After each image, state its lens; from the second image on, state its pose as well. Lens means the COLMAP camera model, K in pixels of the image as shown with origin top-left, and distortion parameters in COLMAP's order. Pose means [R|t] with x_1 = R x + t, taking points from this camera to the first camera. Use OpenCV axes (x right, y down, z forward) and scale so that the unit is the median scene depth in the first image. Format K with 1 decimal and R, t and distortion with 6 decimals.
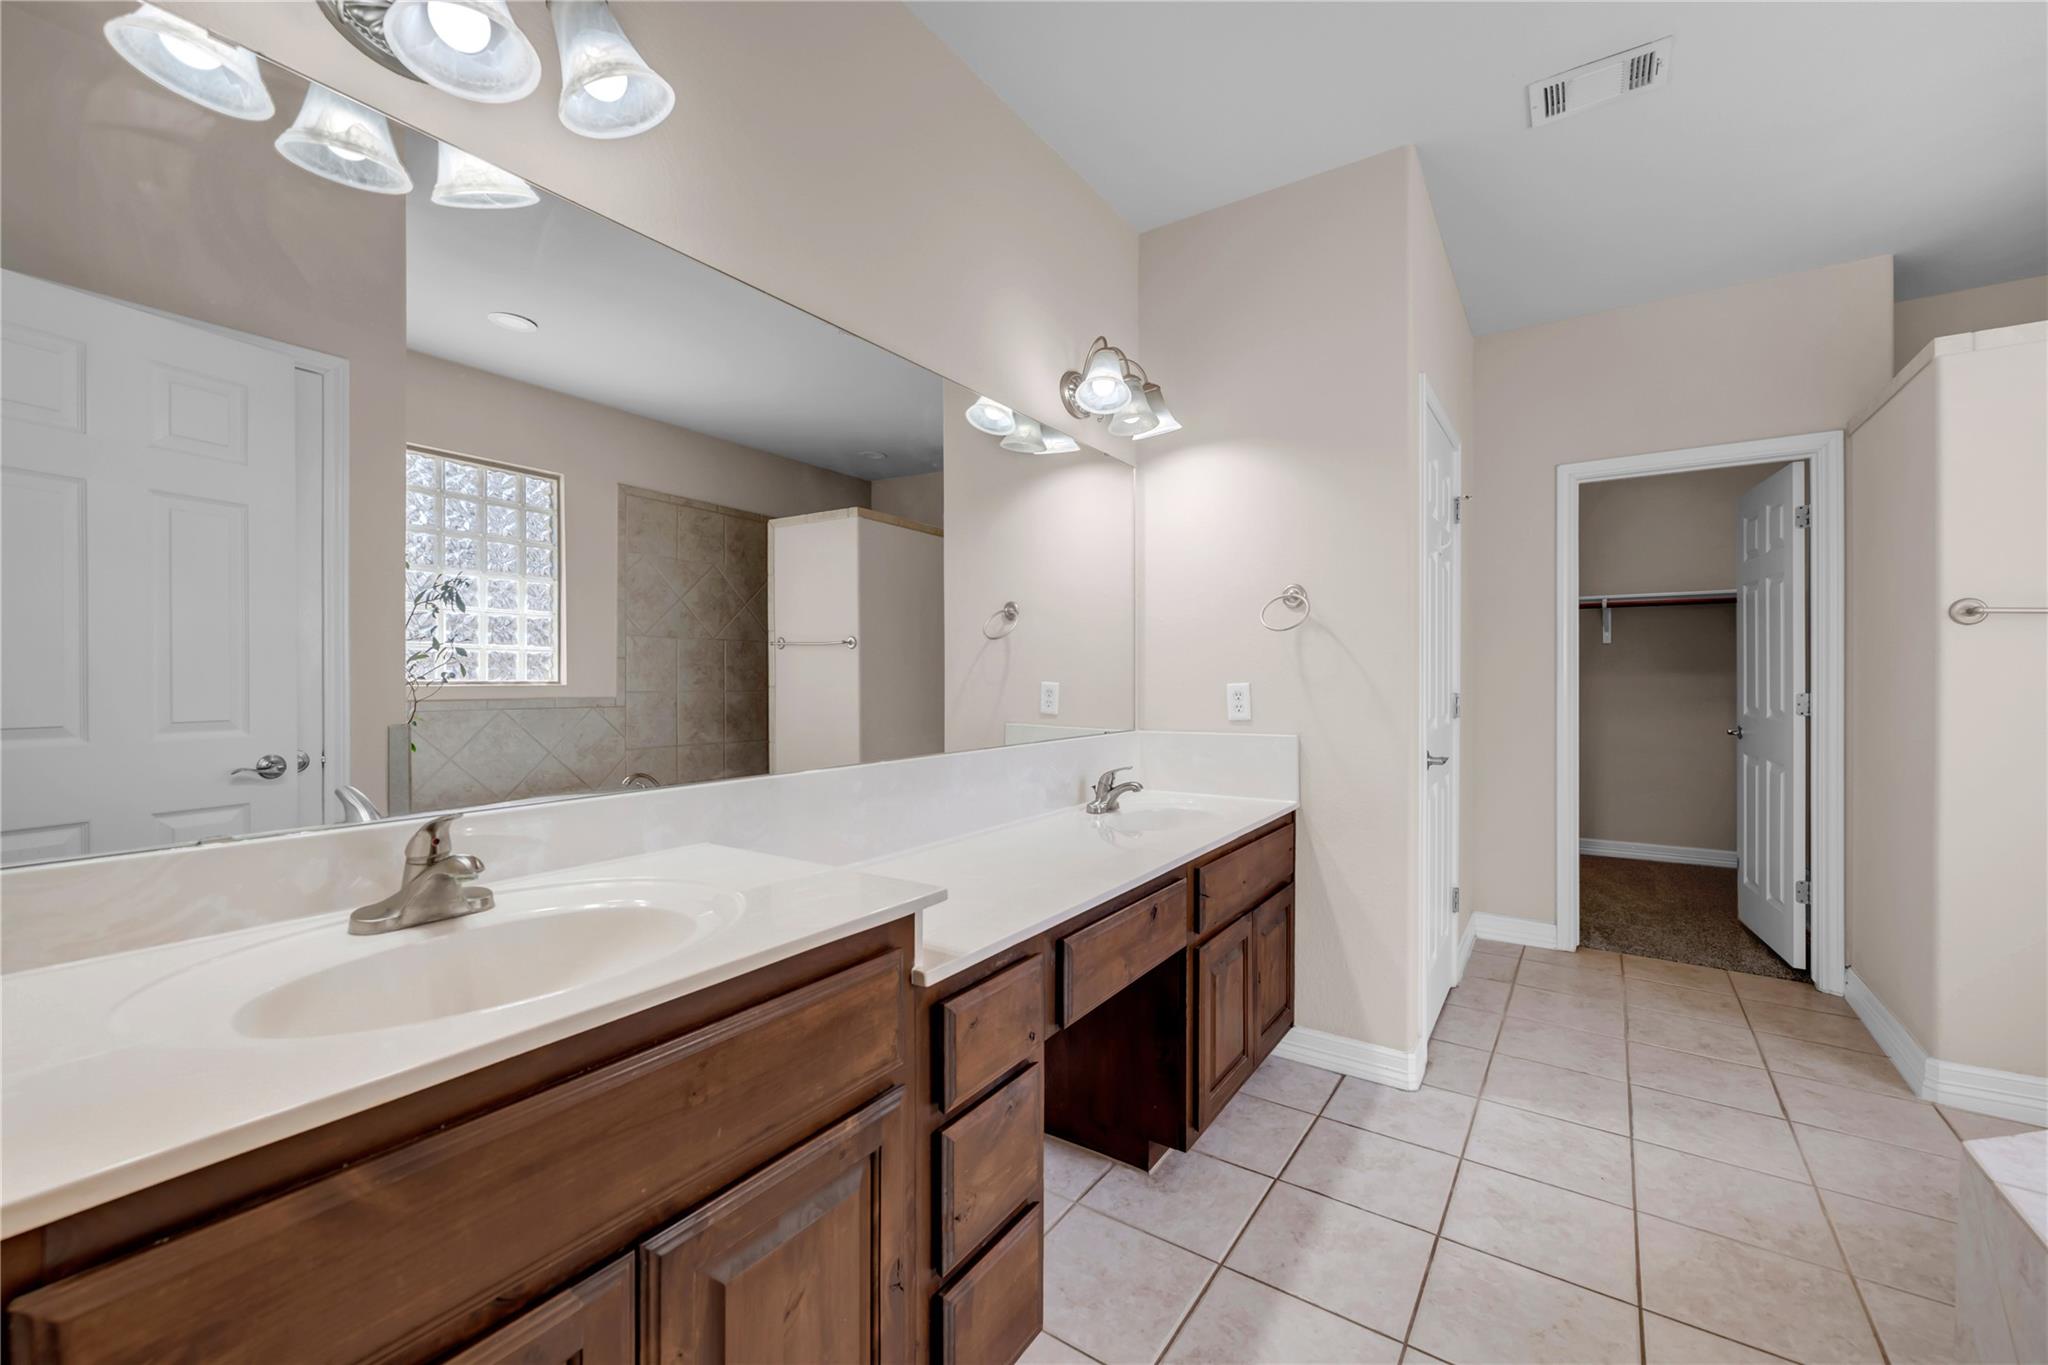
lens RADIAL K [[812.6, 0, 1025.0], [0, 812.6, 677.4], [0, 0, 1]] dist [-0.007722, 0.001054]
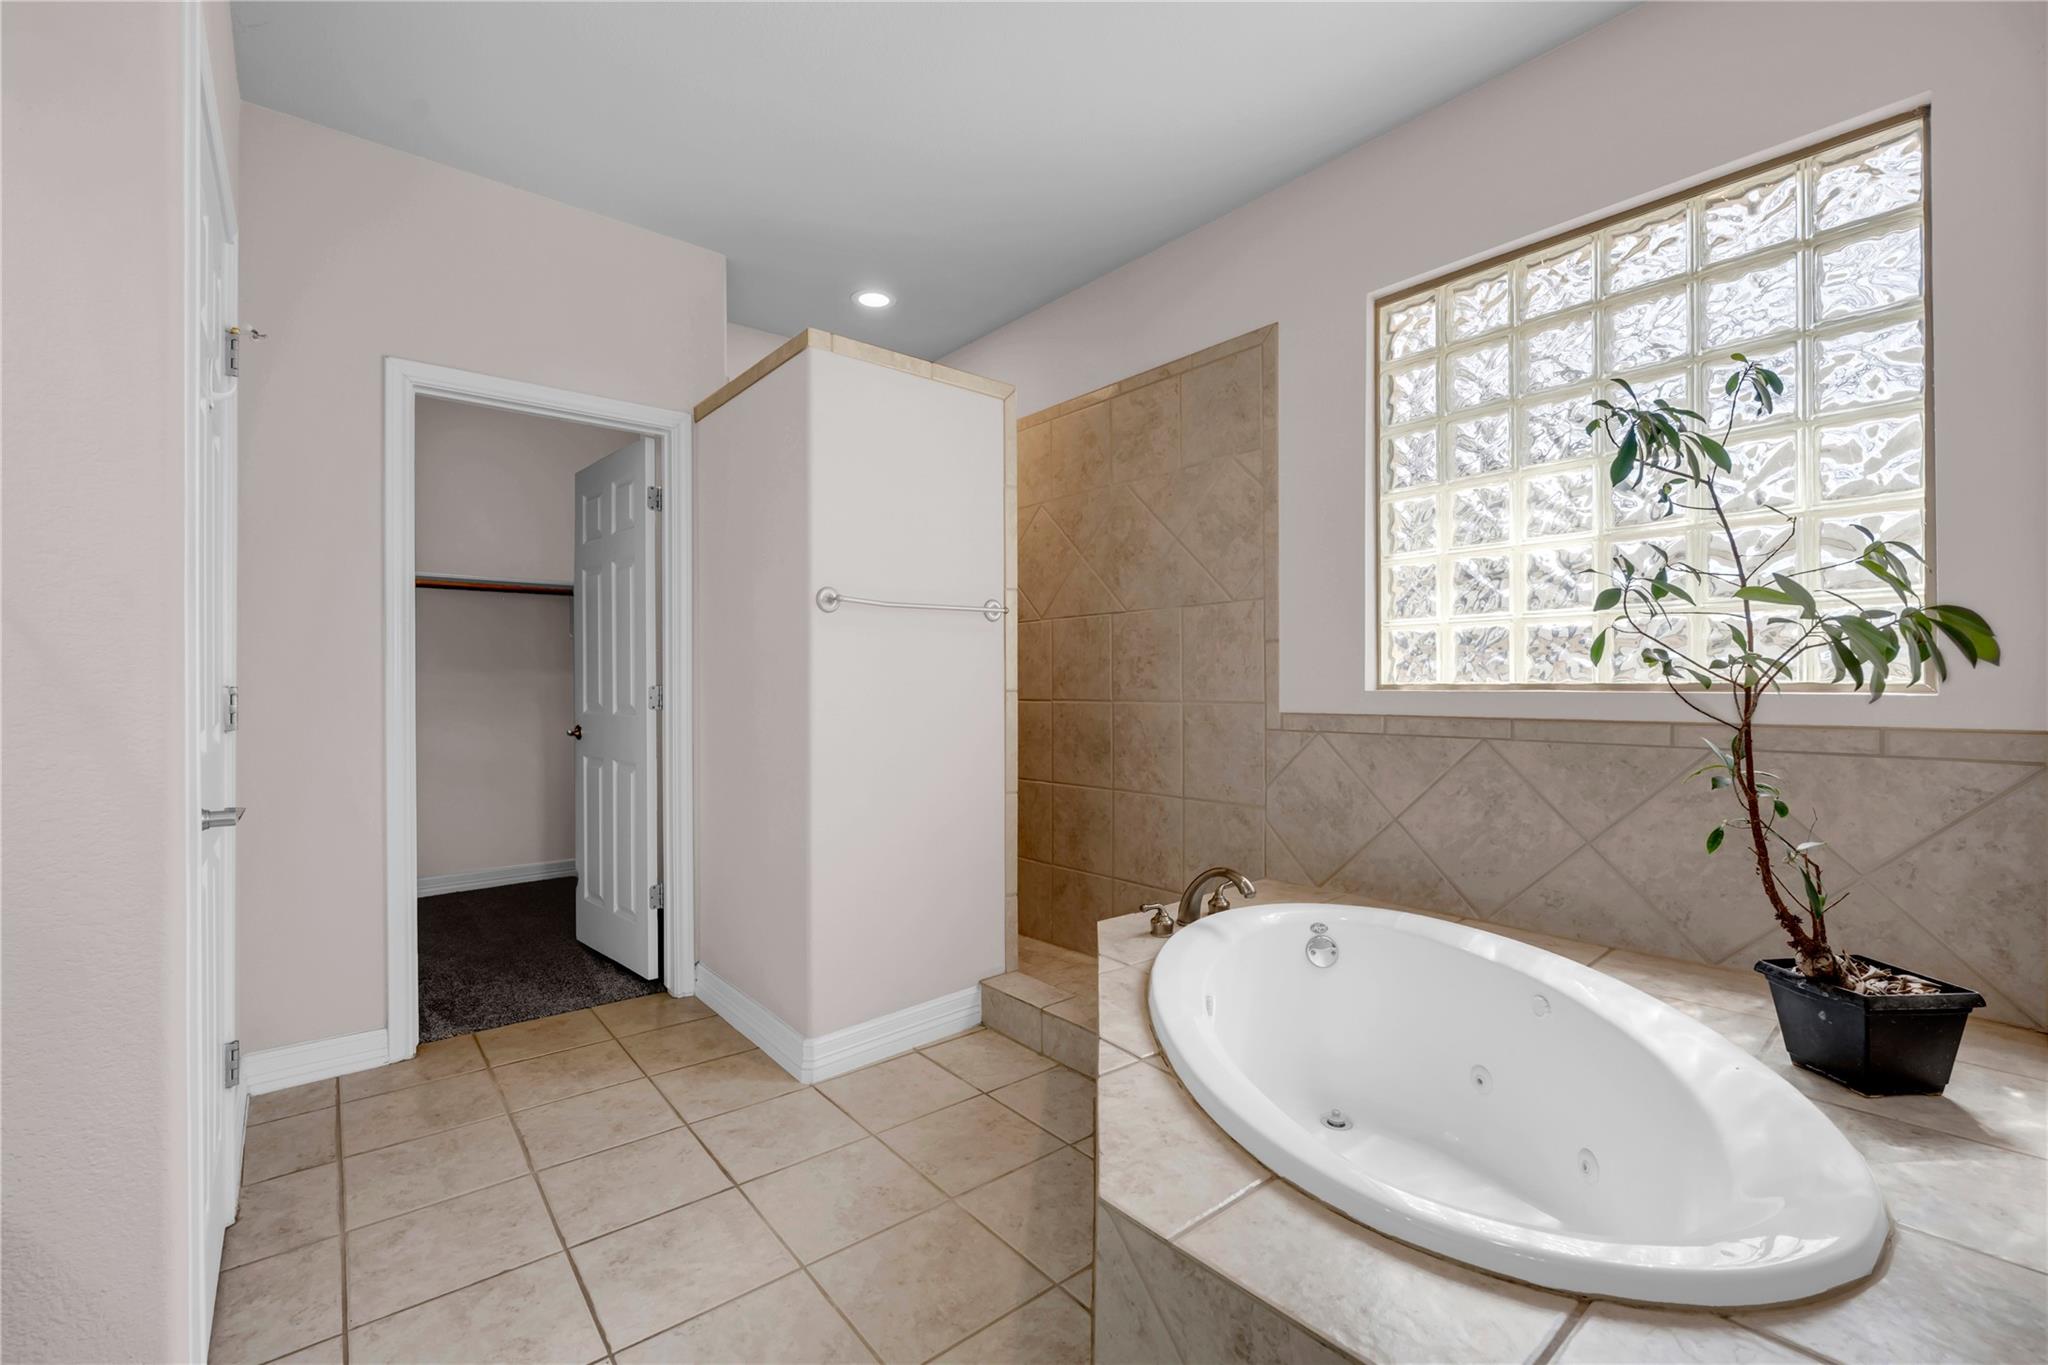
lens RADIAL K [[861.2, 0, 1024.5], [0, 861.2, 684.6], [0, 0, 1]] dist [-0.002940, 0.000042]
pose [[0.267083, -0.001084, 0.963673, 0.110818], [0.004384, 0.999990, -0.000090, 0.020149], [-0.963663, 0.004249, 0.267085, 0.314535]]
